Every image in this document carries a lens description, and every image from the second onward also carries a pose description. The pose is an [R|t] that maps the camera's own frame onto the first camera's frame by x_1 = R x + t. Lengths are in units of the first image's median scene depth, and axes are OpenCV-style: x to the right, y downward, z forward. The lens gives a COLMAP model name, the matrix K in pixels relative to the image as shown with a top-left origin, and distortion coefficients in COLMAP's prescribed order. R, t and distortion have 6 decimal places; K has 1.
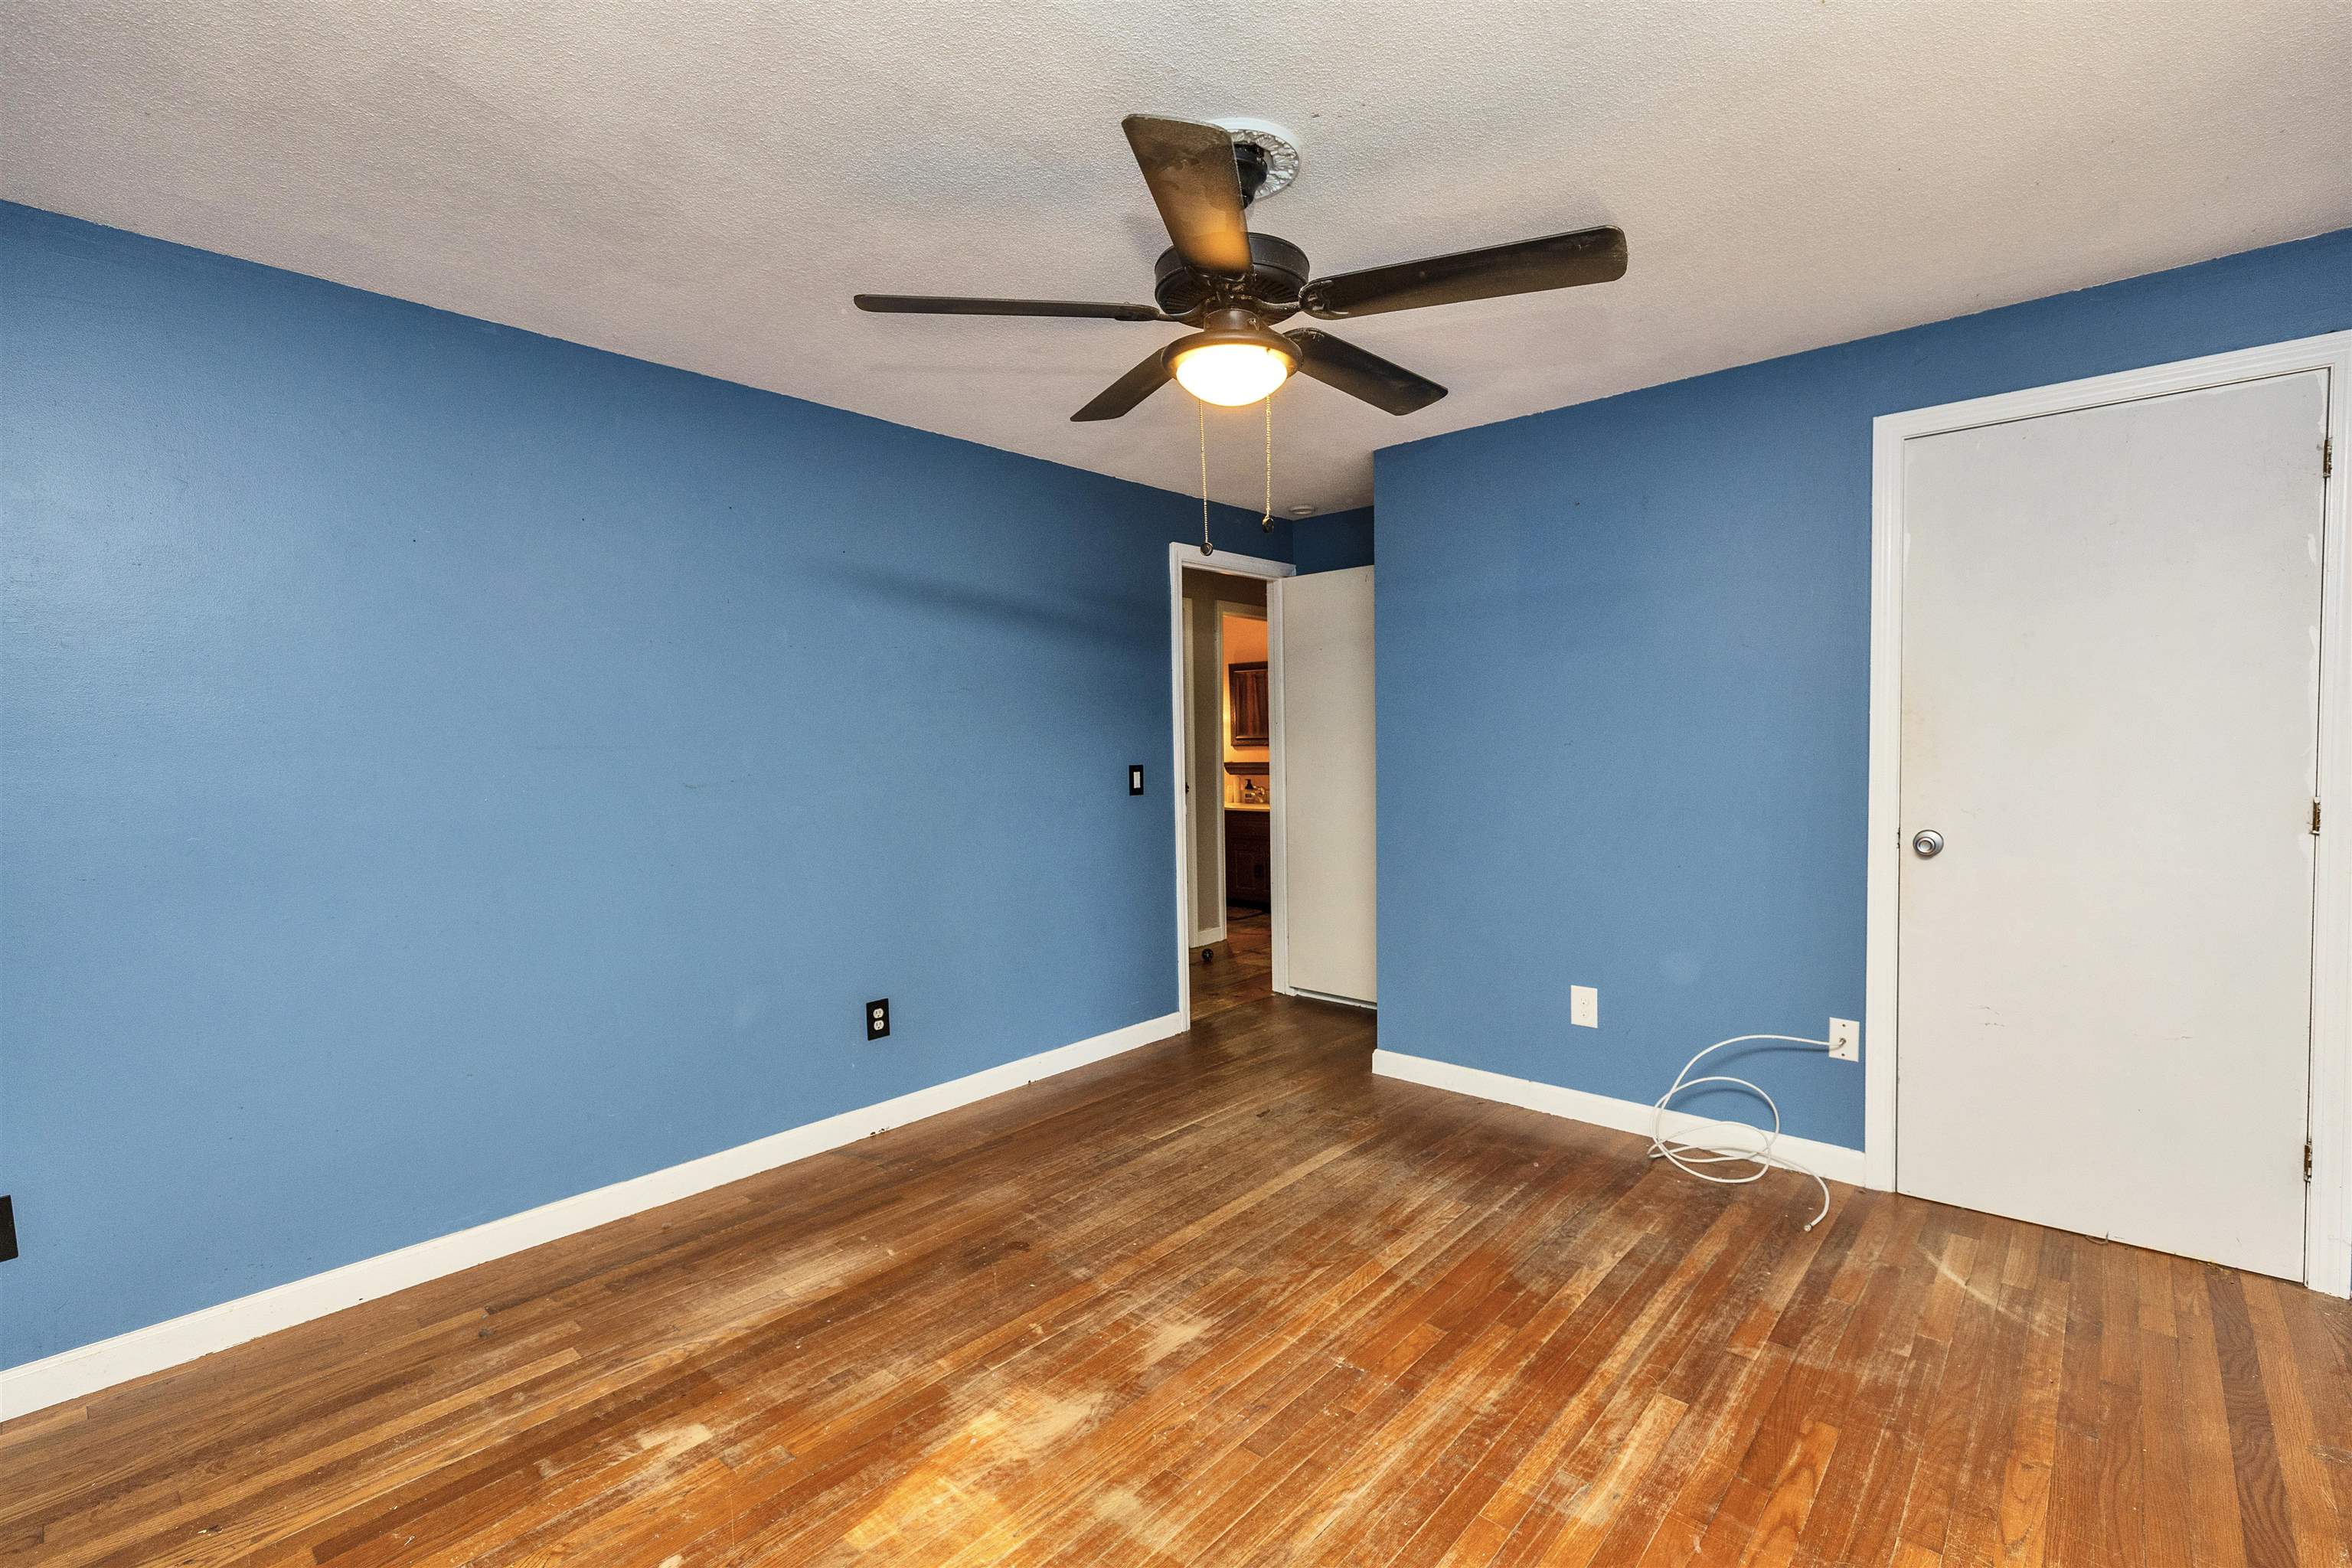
lens RADIAL K [[1046.1, 0, 1176.0], [0, 1046.1, 784.0], [0, 0, 1]] dist [-0.001080, -0.000215]
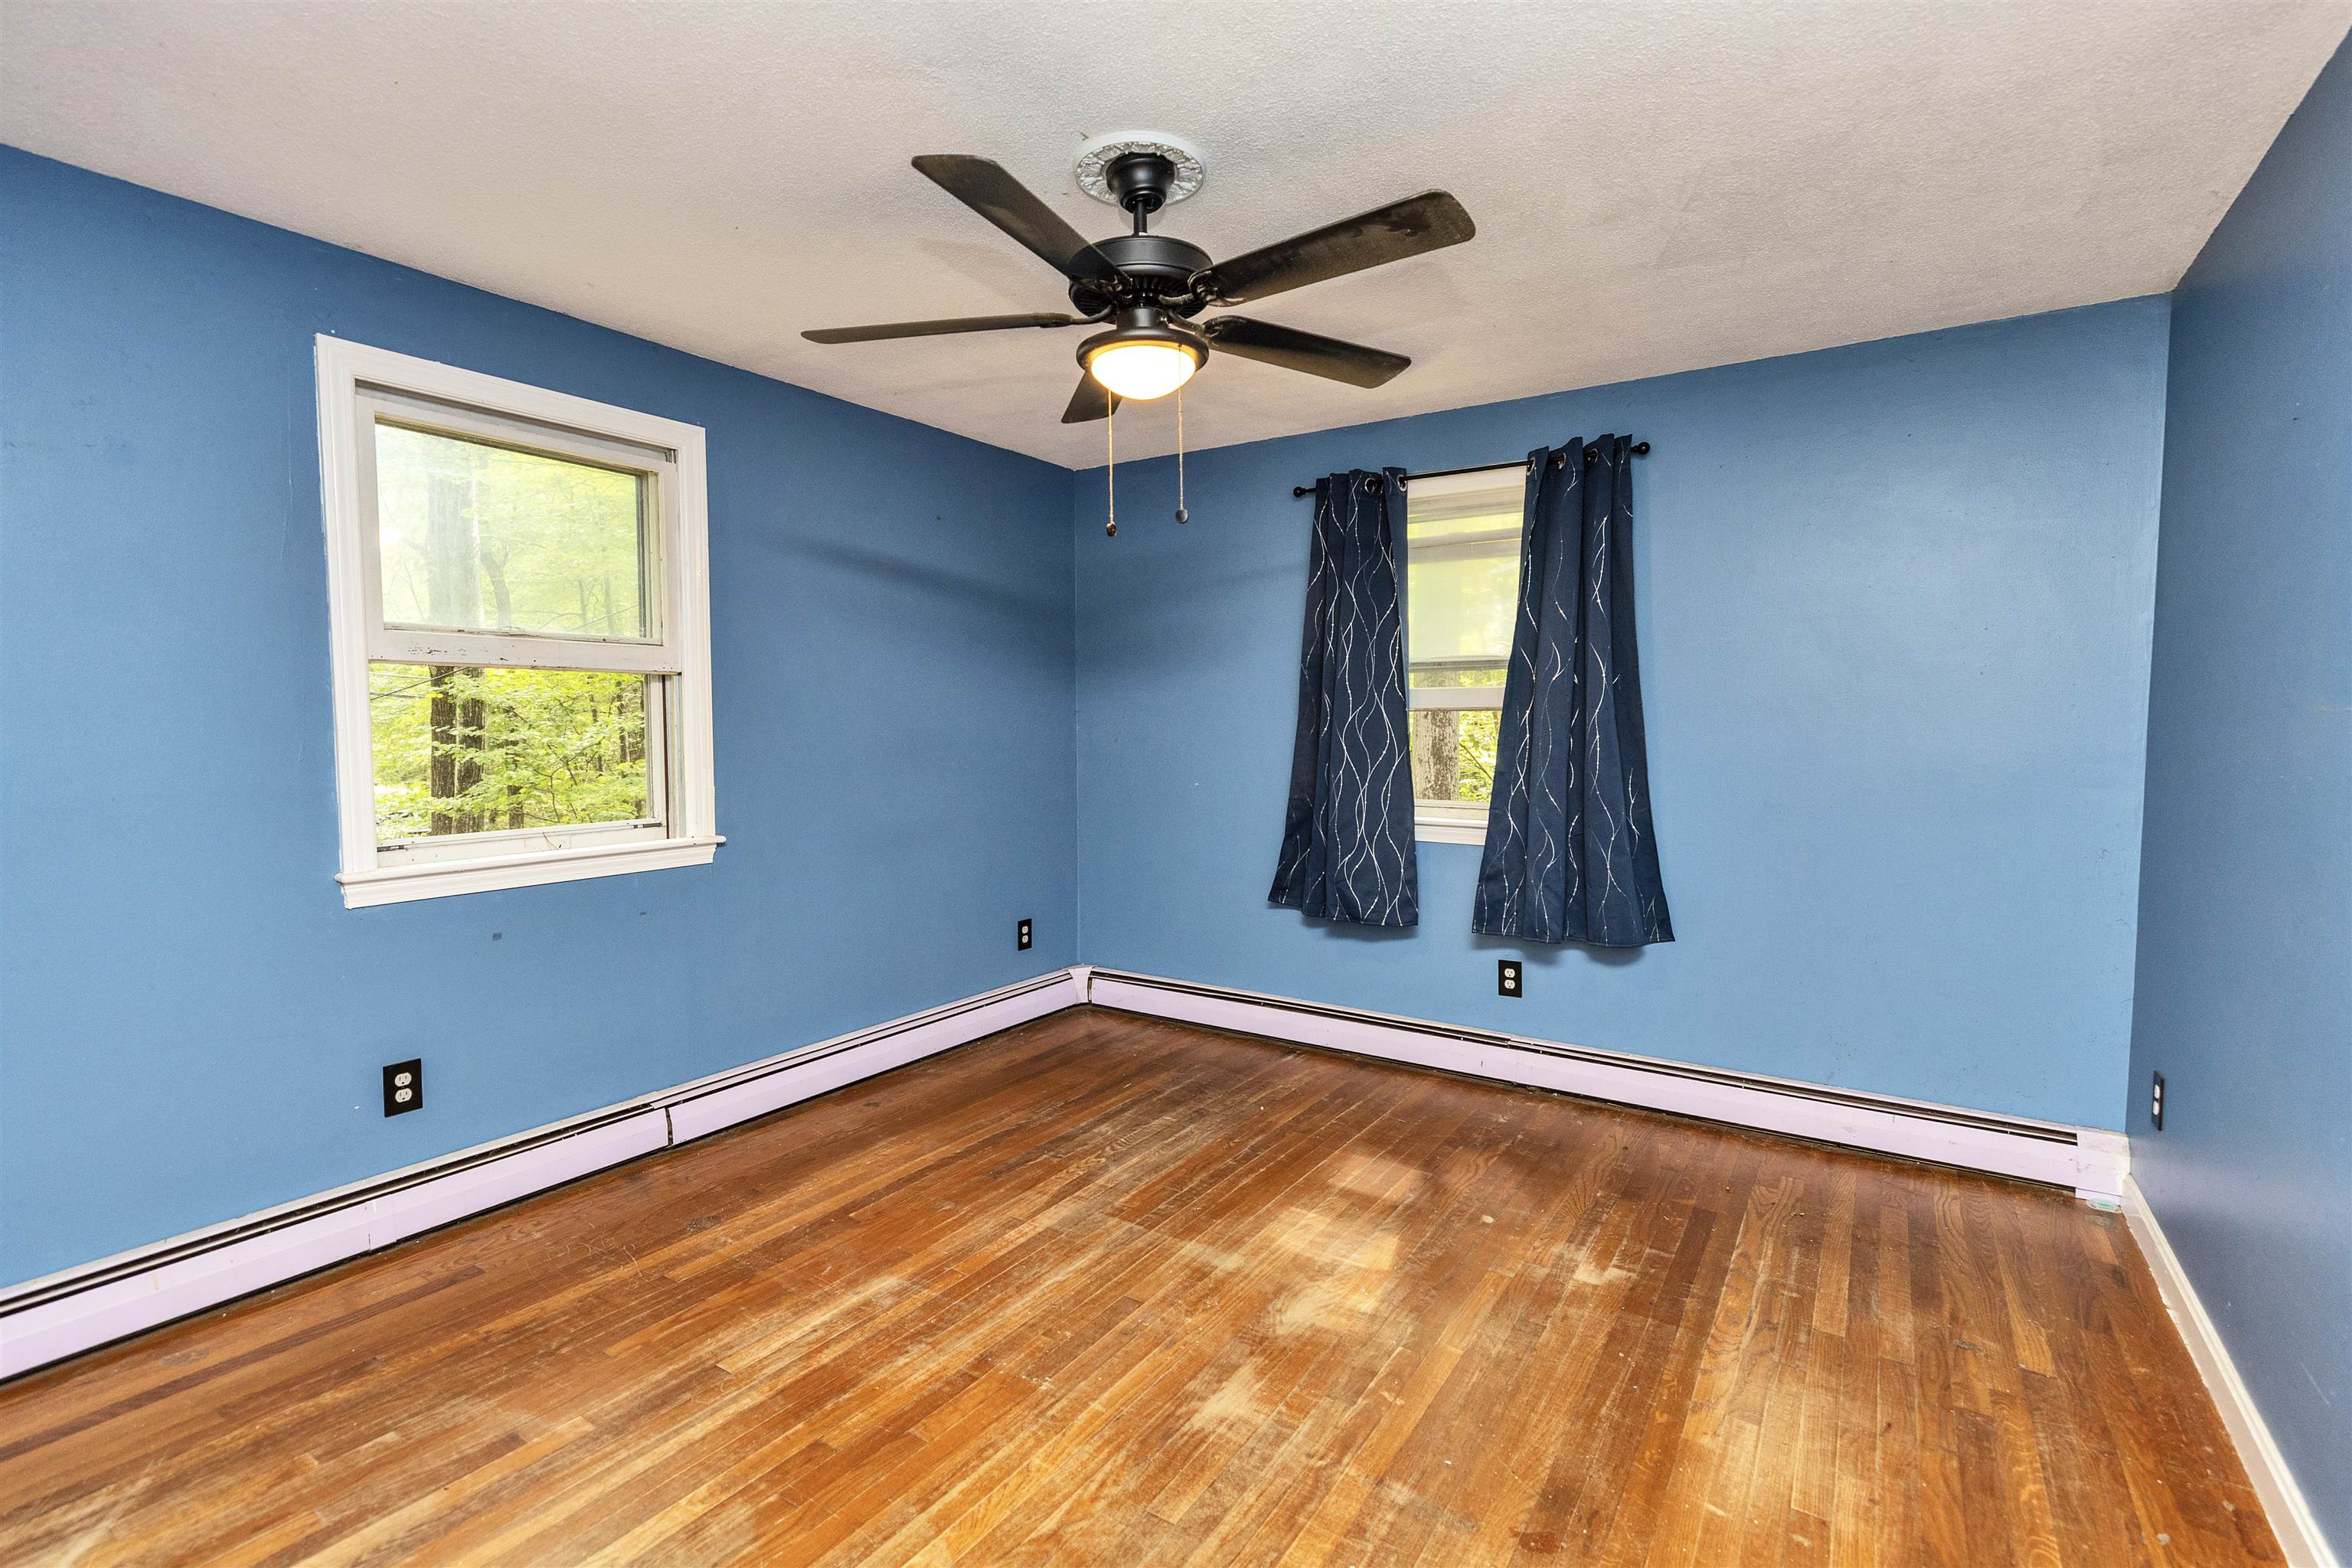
lens RADIAL K [[1076.2, 0, 1176.0], [0, 1076.2, 784.0], [0, 0, 1]] dist [0.001528, -0.000129]
pose [[-0.988724, 0.023006, -0.147972, 0.176491], [0.007398, 0.994426, 0.105174, -0.081314], [0.149567, 0.102893, -0.983383, 1.958661]]
